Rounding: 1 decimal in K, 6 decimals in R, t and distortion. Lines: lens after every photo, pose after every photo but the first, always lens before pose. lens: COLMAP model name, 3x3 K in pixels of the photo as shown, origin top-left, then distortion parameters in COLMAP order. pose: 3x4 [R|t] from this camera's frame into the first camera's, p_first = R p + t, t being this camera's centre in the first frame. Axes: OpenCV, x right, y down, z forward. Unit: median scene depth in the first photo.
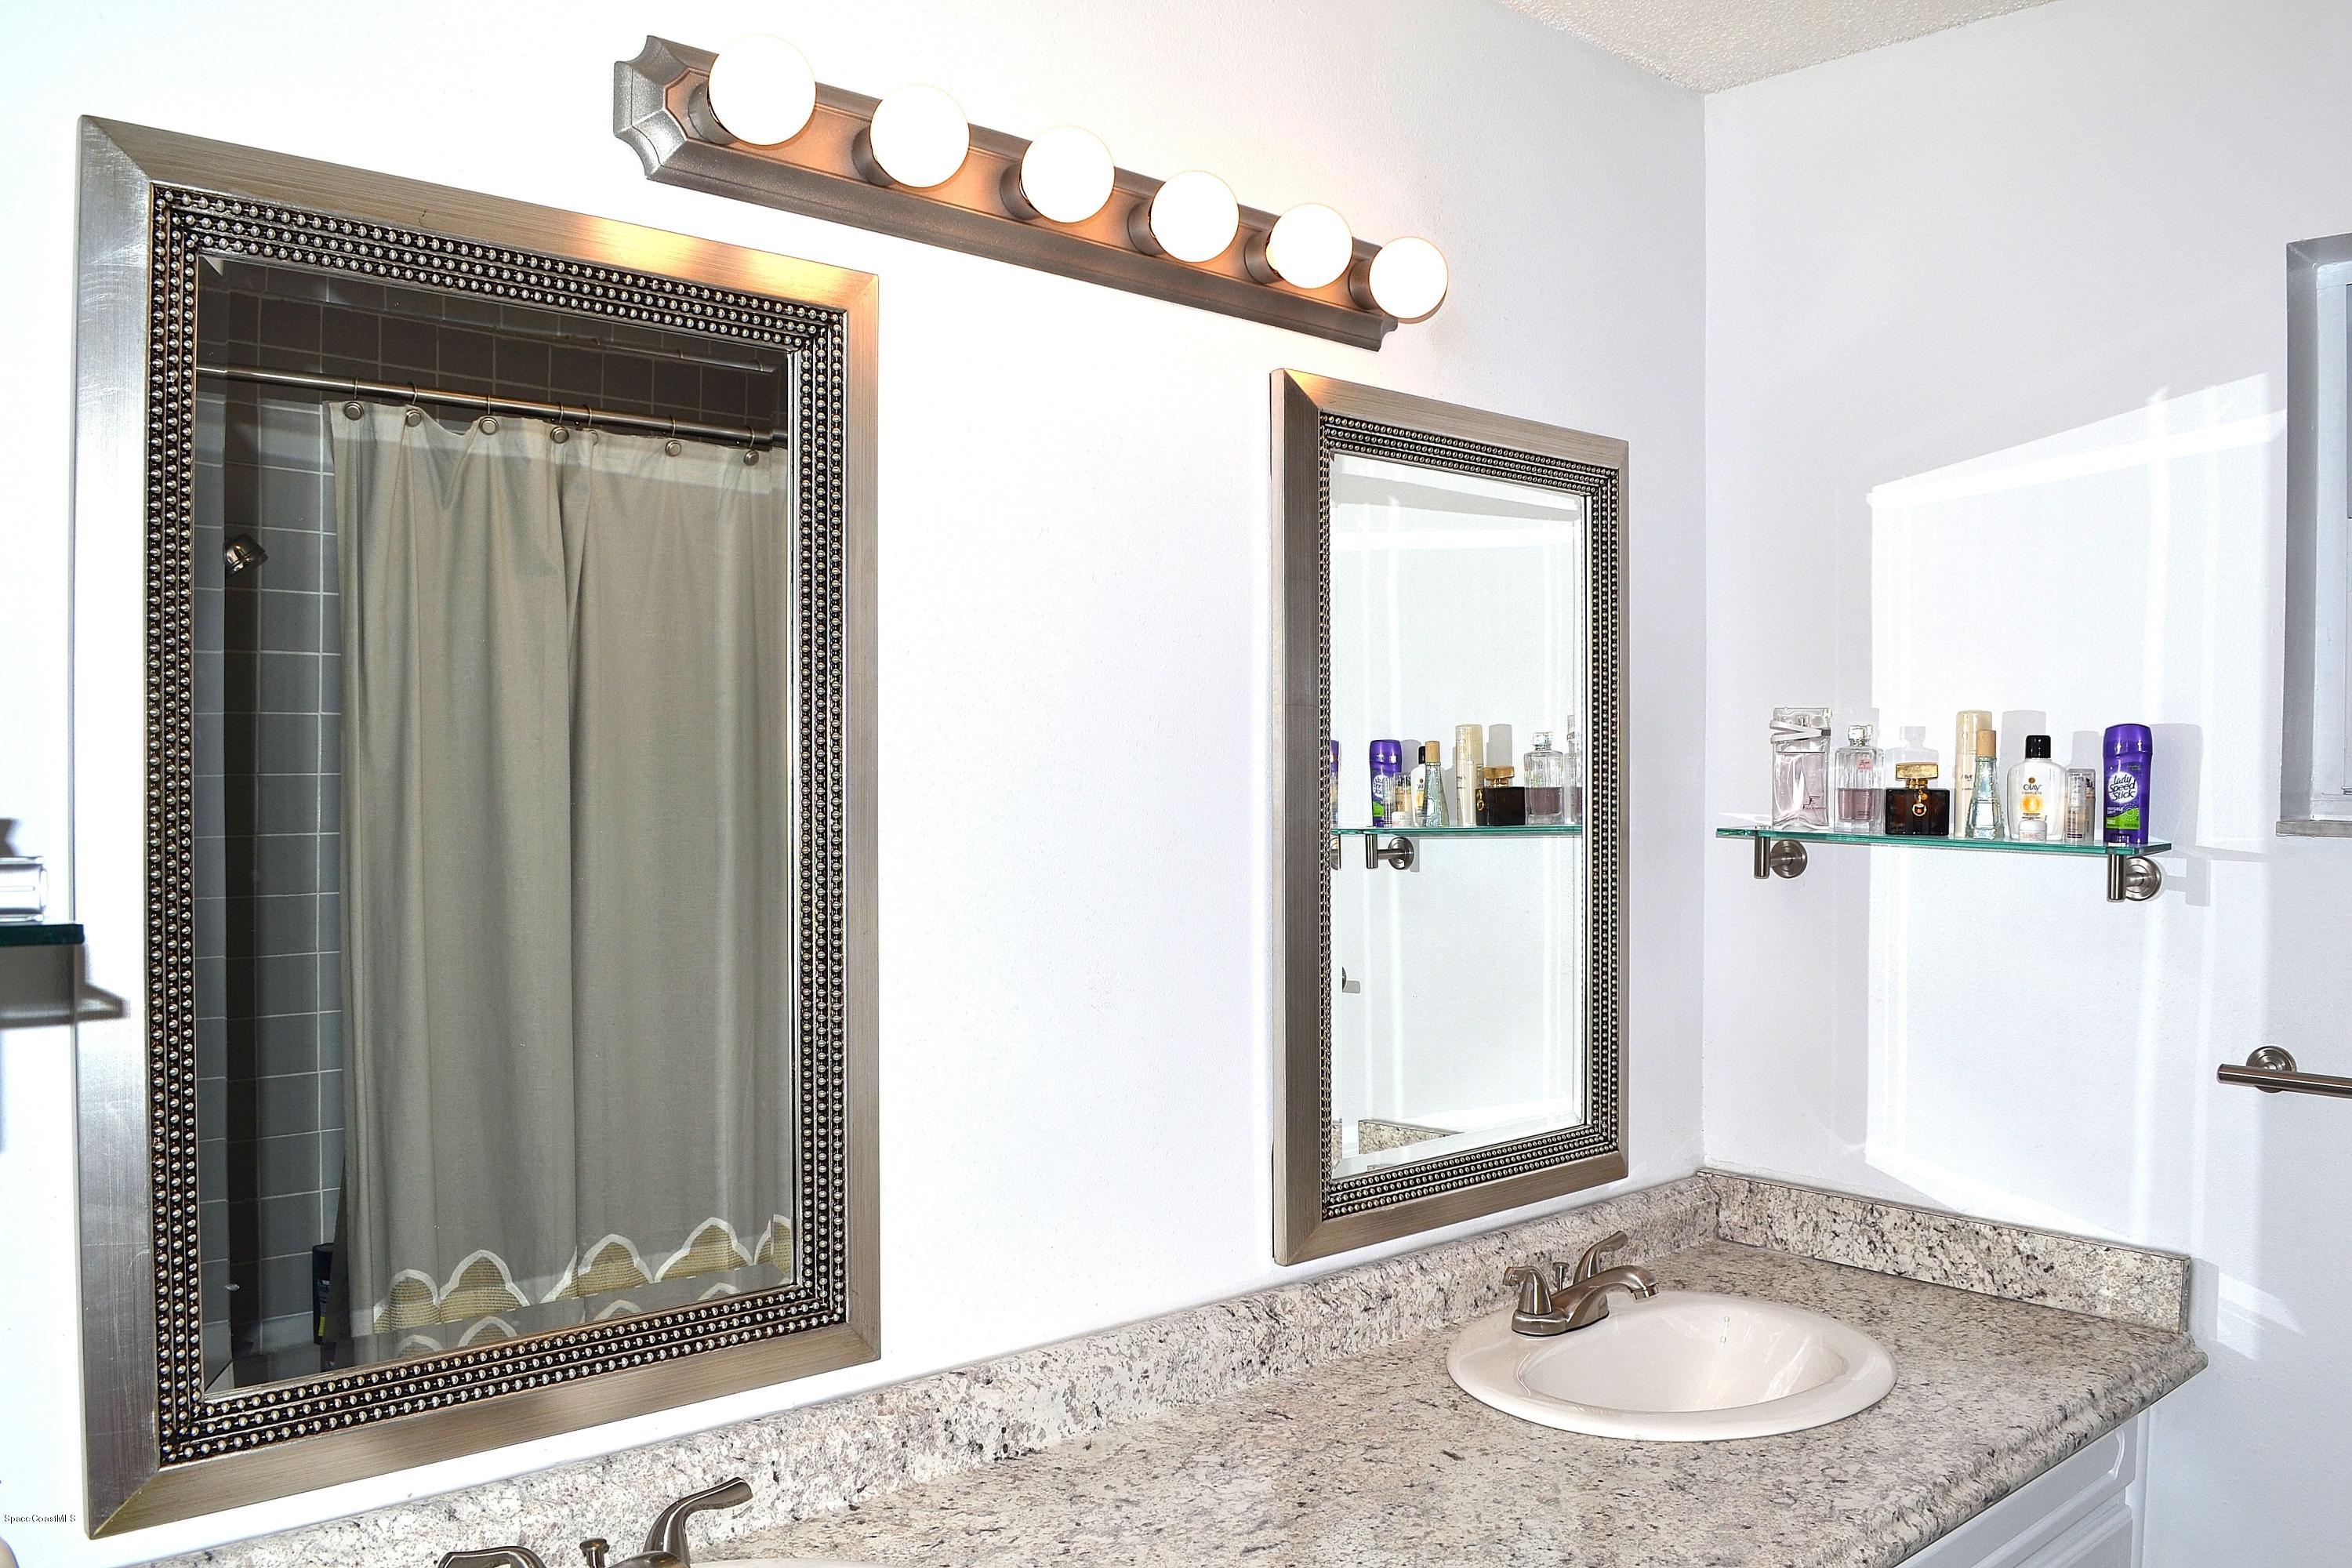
lens RADIAL K [[1918.6, 0, 1176.5], [0, 1918.6, 798.7], [0, 0, 1]] dist [-0.079790, 0.008038]
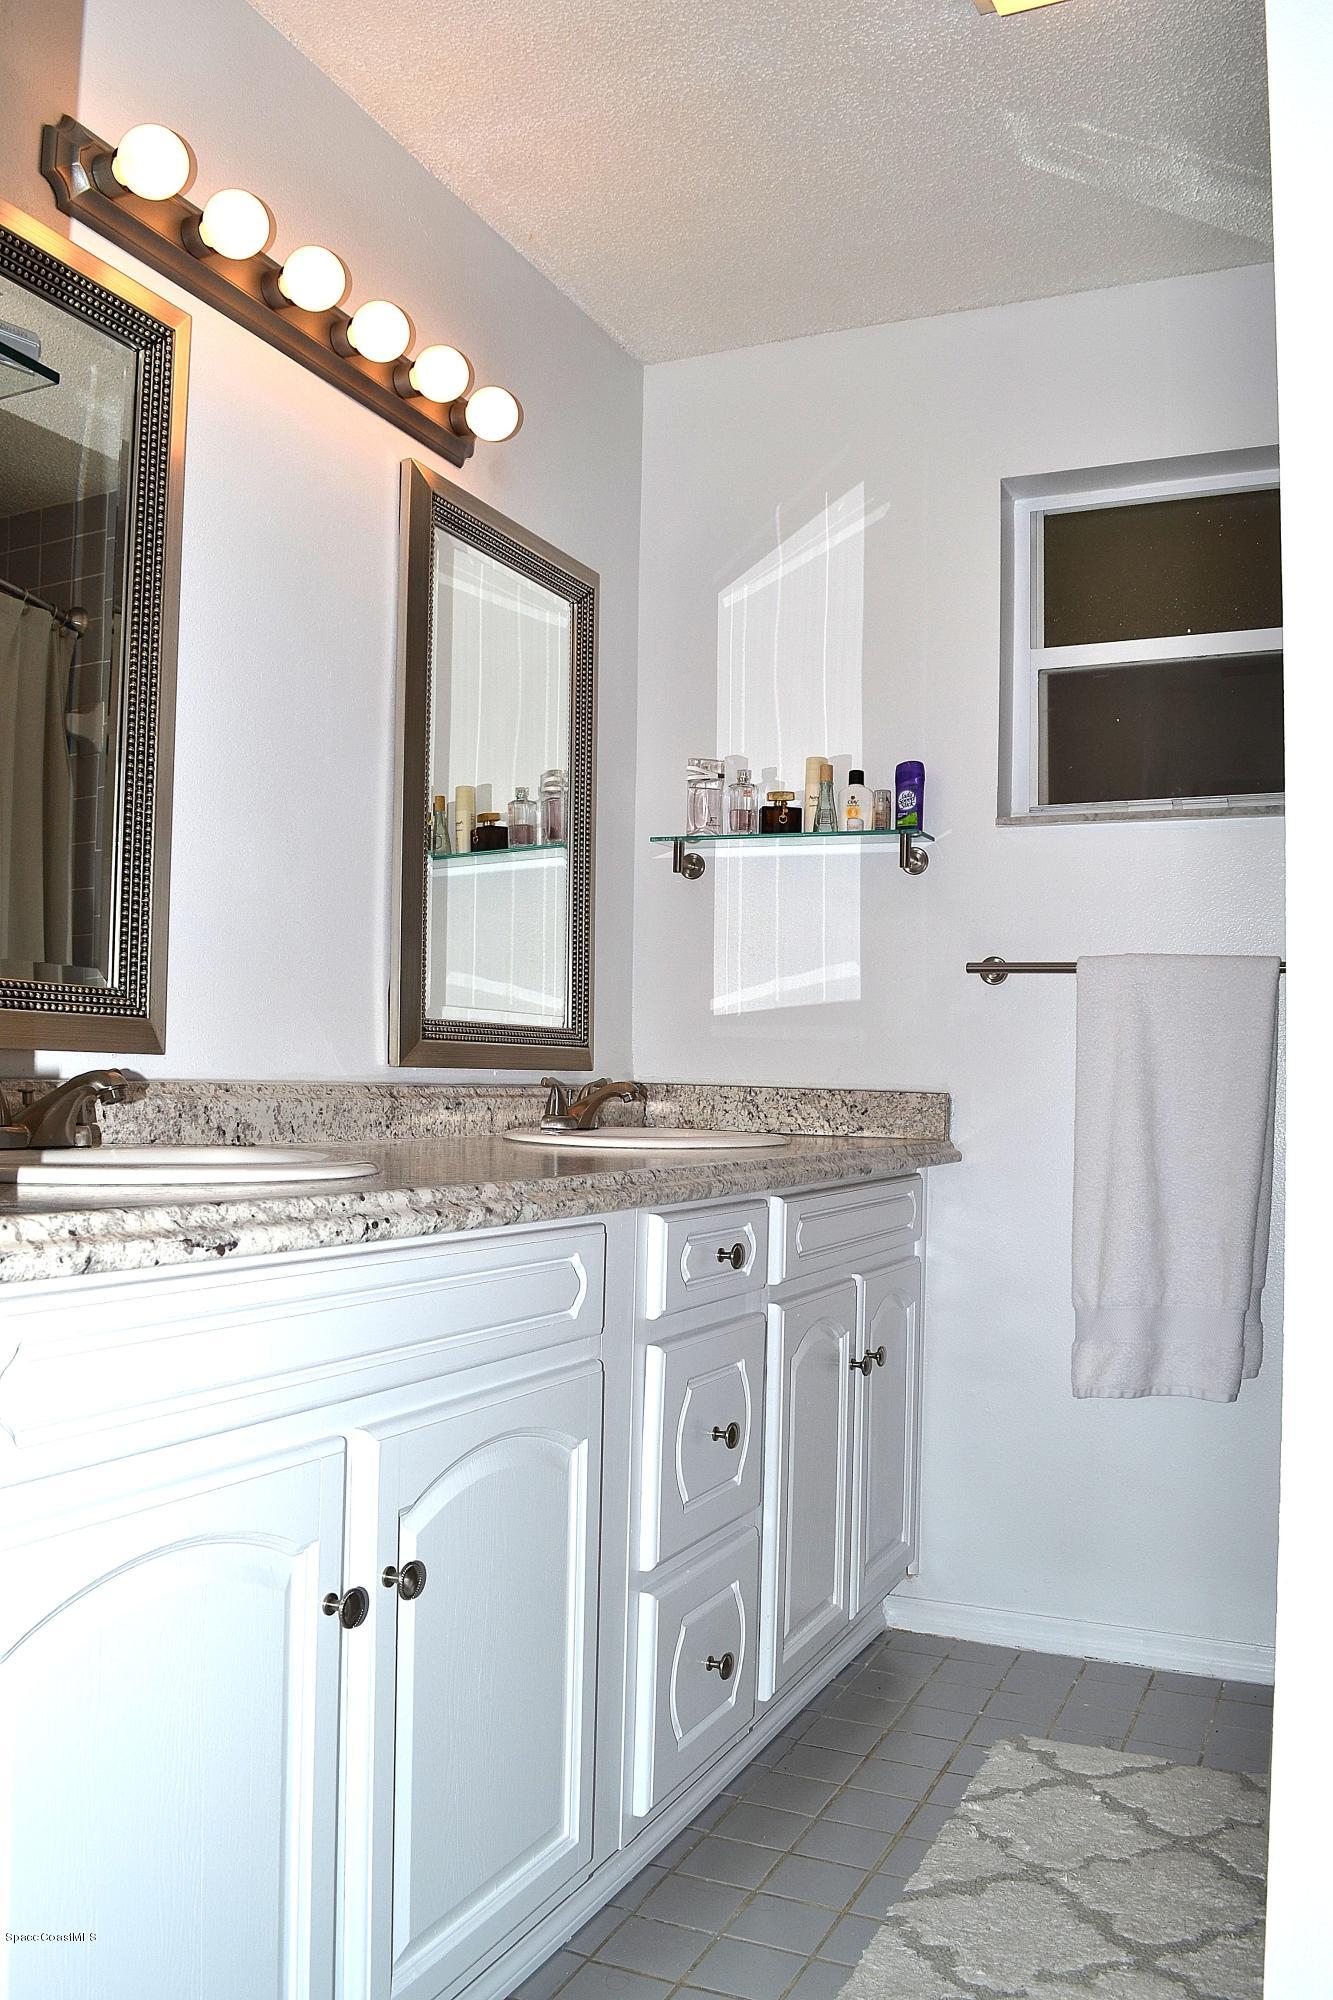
lens RADIAL K [[1631.4, 0, 677.6], [0, 1631.4, 993.8], [0, 0, 1]] dist [-0.079790, 0.008038]
pose [[0.921685, 0.032831, 0.386548, -0.208584], [-0.006271, 0.997543, -0.069772, 0.256193], [-0.387889, 0.061883, 0.919626, -0.191384]]
